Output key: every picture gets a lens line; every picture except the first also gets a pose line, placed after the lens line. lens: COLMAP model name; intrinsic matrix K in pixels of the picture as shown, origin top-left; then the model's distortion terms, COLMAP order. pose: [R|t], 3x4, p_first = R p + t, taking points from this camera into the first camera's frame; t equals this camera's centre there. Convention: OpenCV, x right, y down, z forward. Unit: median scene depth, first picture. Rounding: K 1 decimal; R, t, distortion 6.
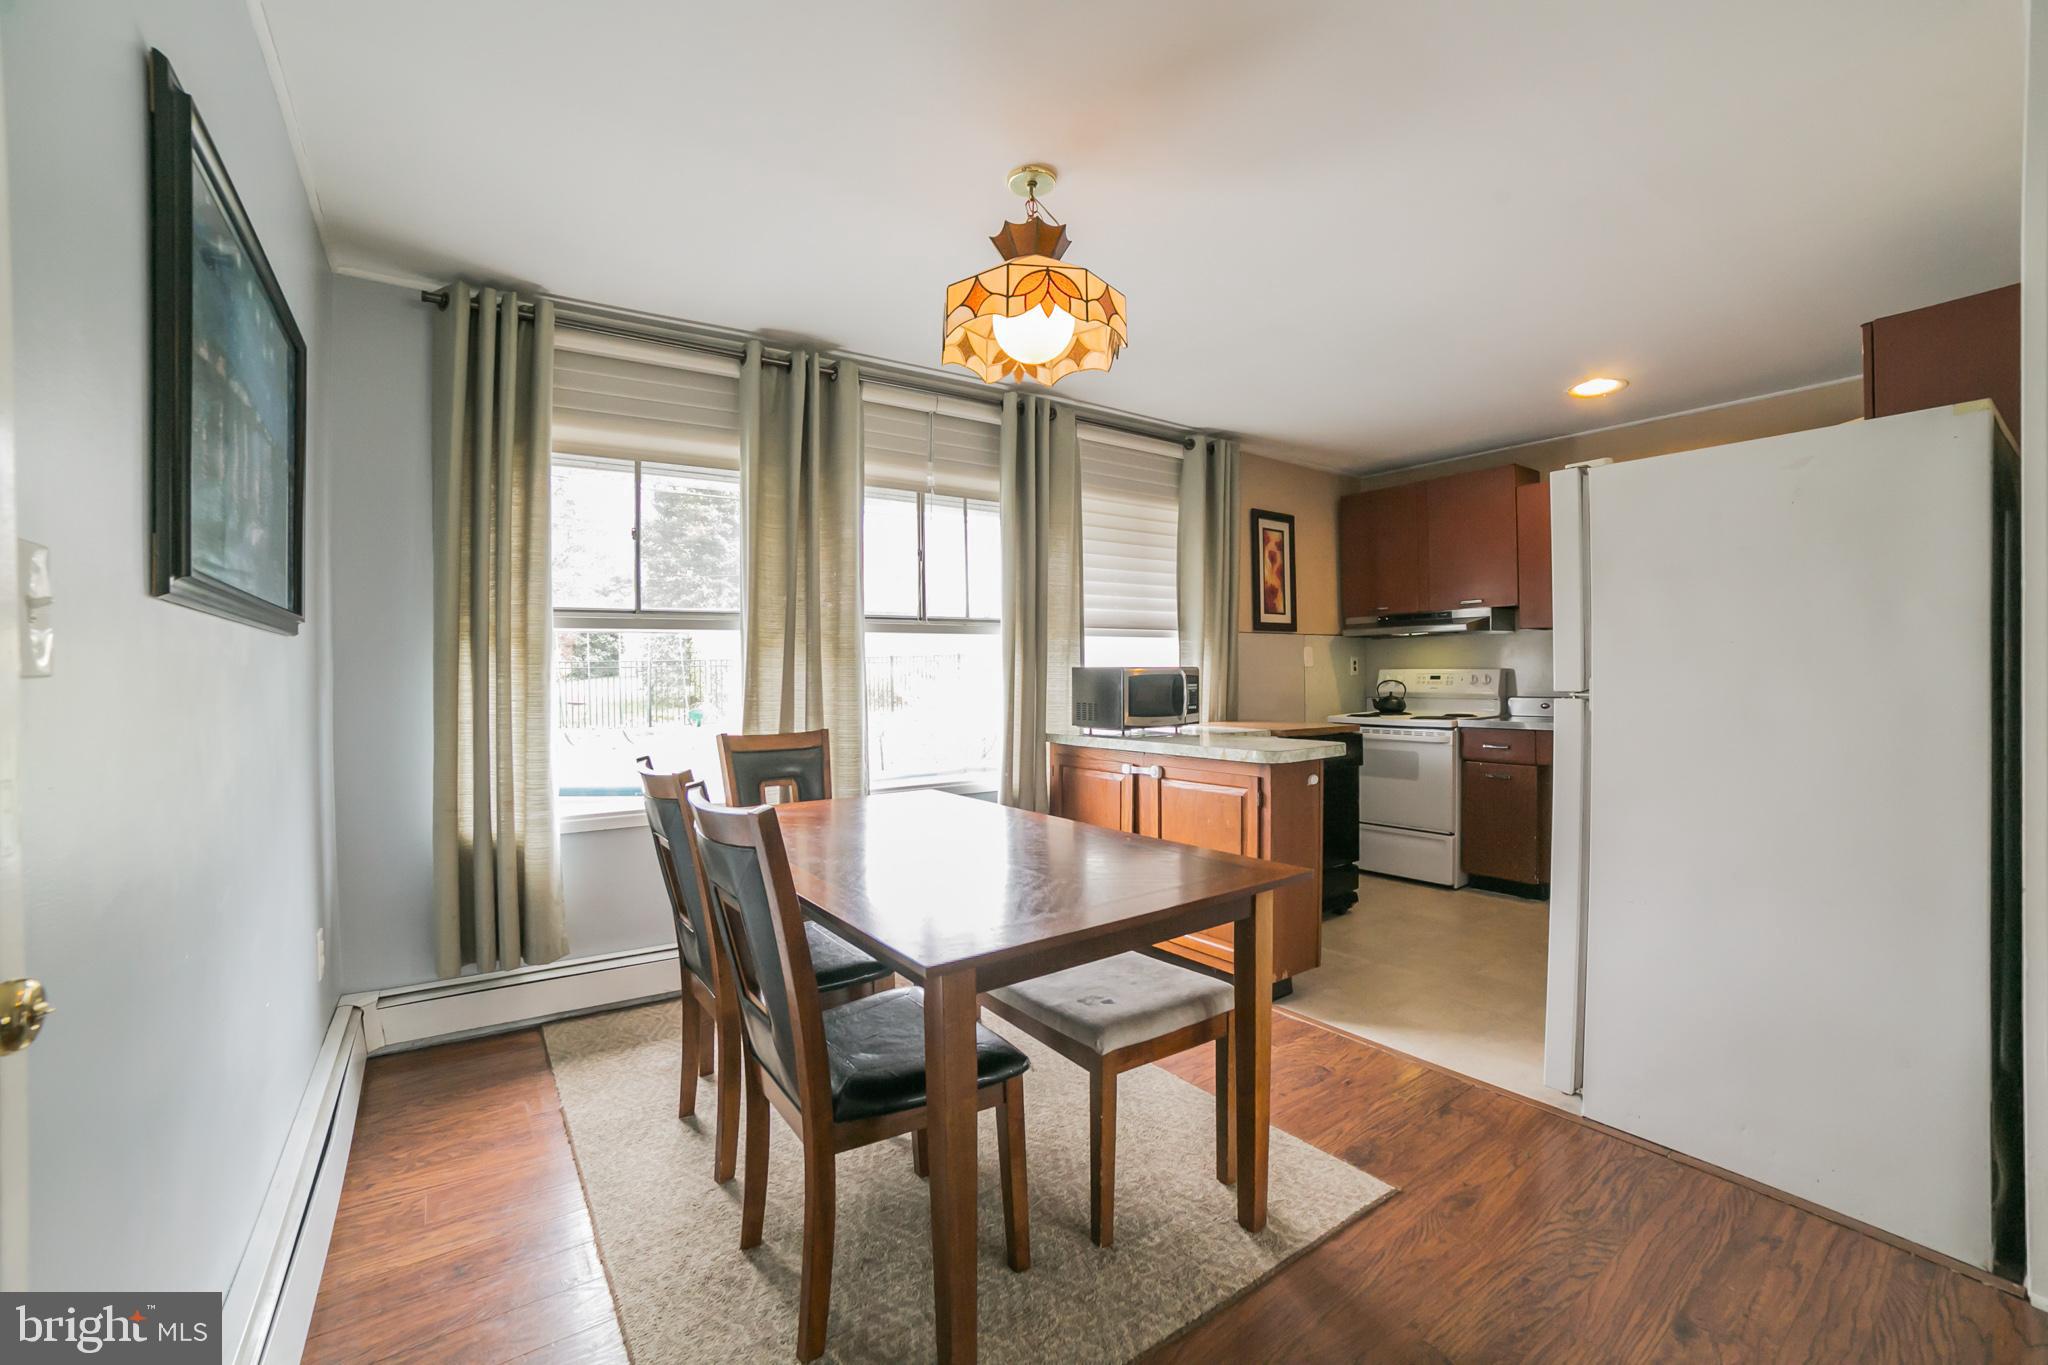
lens RADIAL K [[835.8, 0, 1019.0], [0, 835.8, 677.0], [0, 0, 1]] dist [-0.109266, 0.041572]
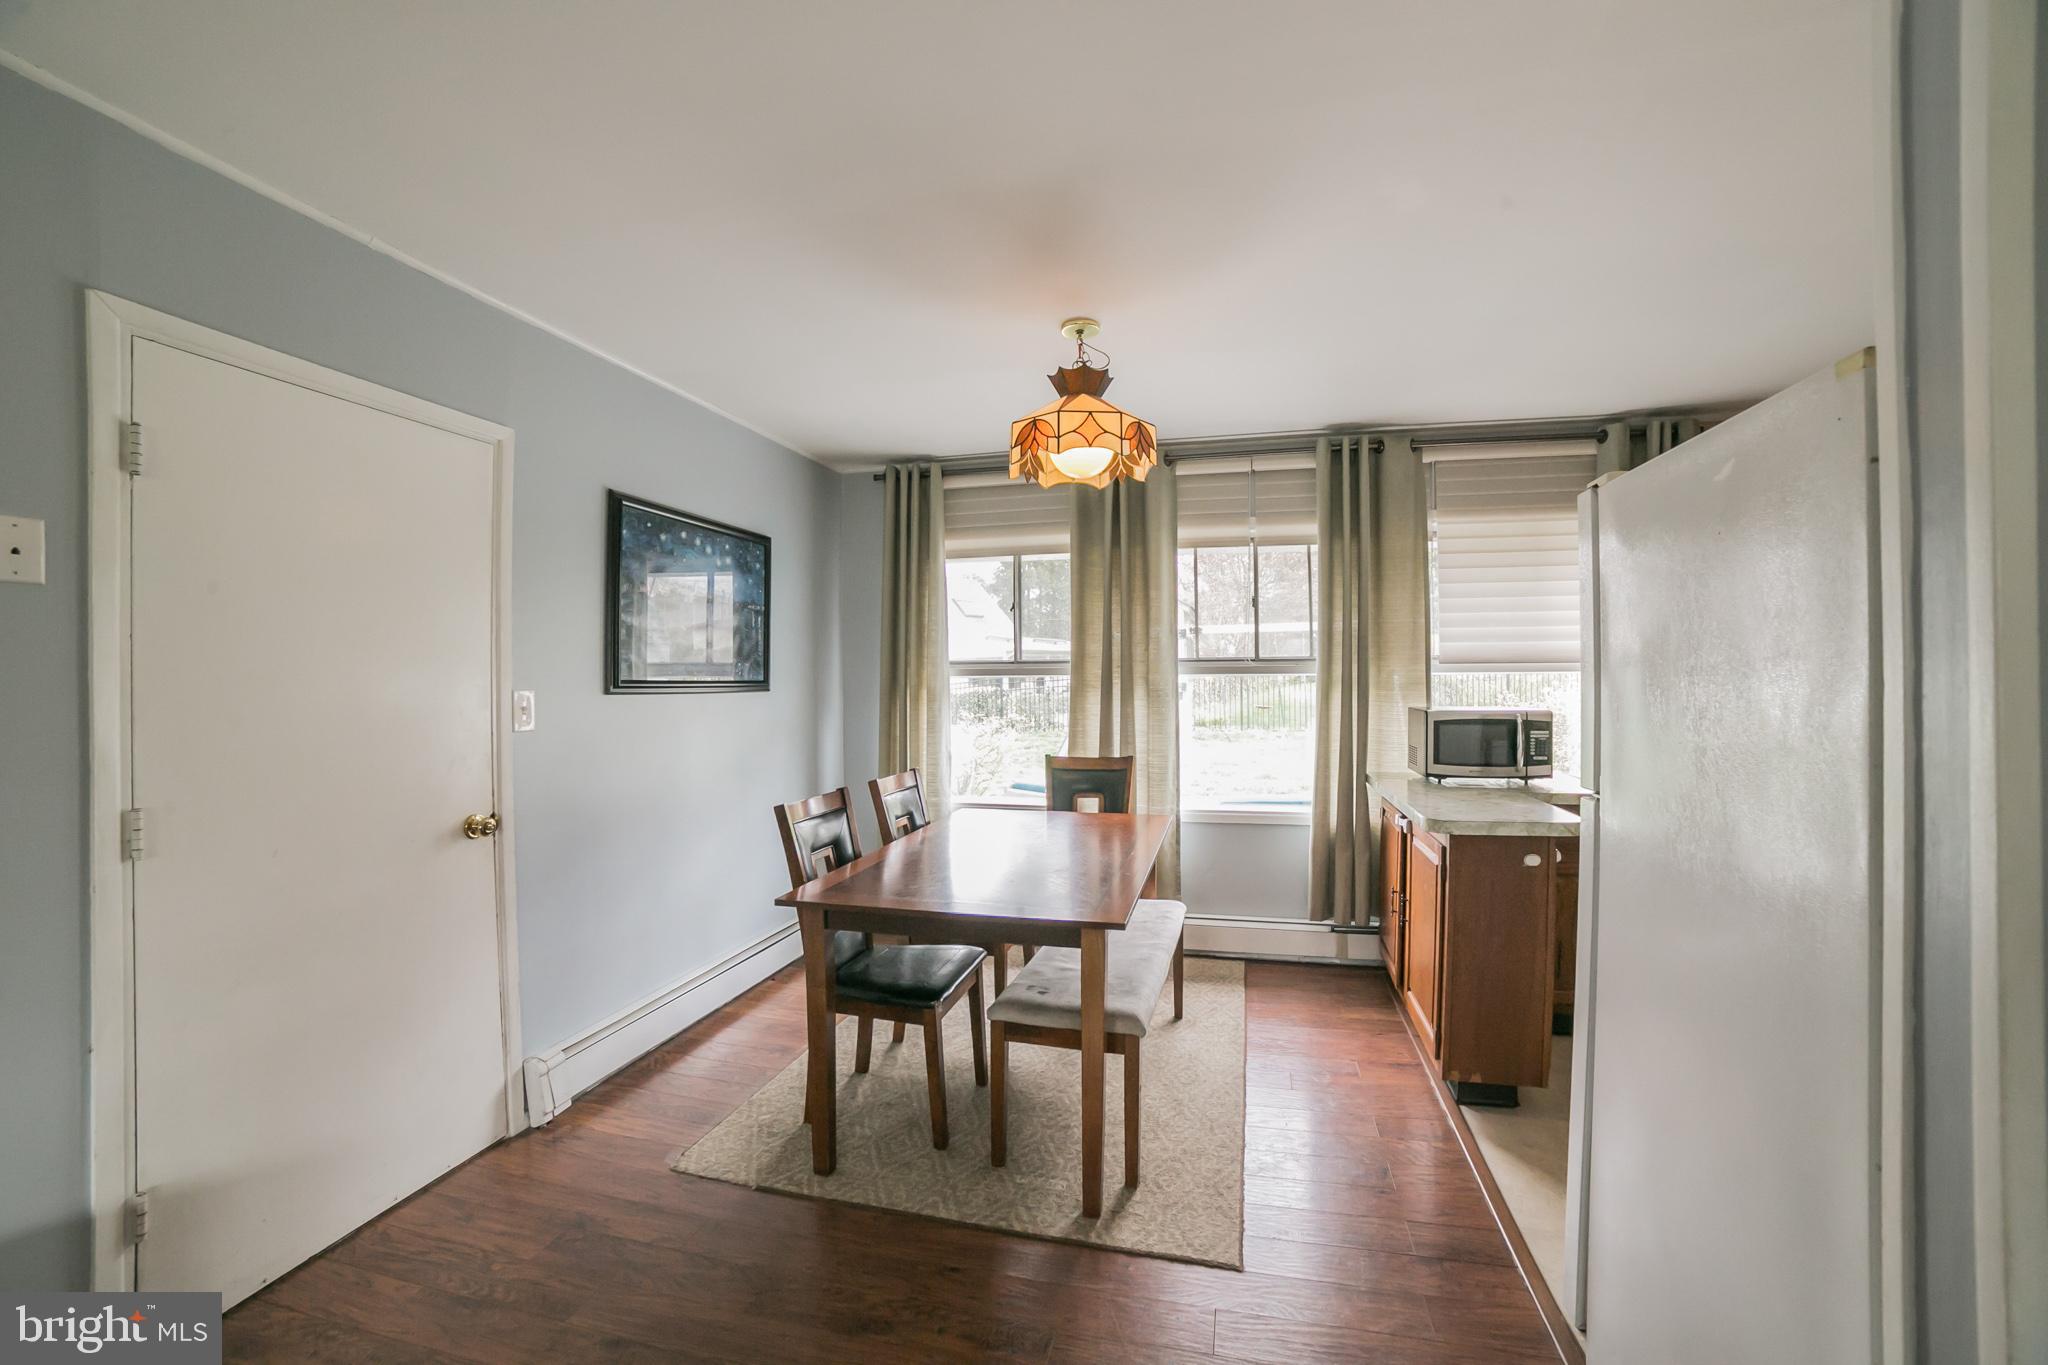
lens RADIAL K [[835.8, 0, 1019.0], [0, 835.8, 677.0], [0, 0, 1]] dist [-0.109266, 0.041572]
pose [[0.659079, 0.006031, -0.752049, 0.665773], [-0.007779, 0.999969, 0.001202, -0.062342], [0.752033, 0.005058, 0.659106, 0.077824]]
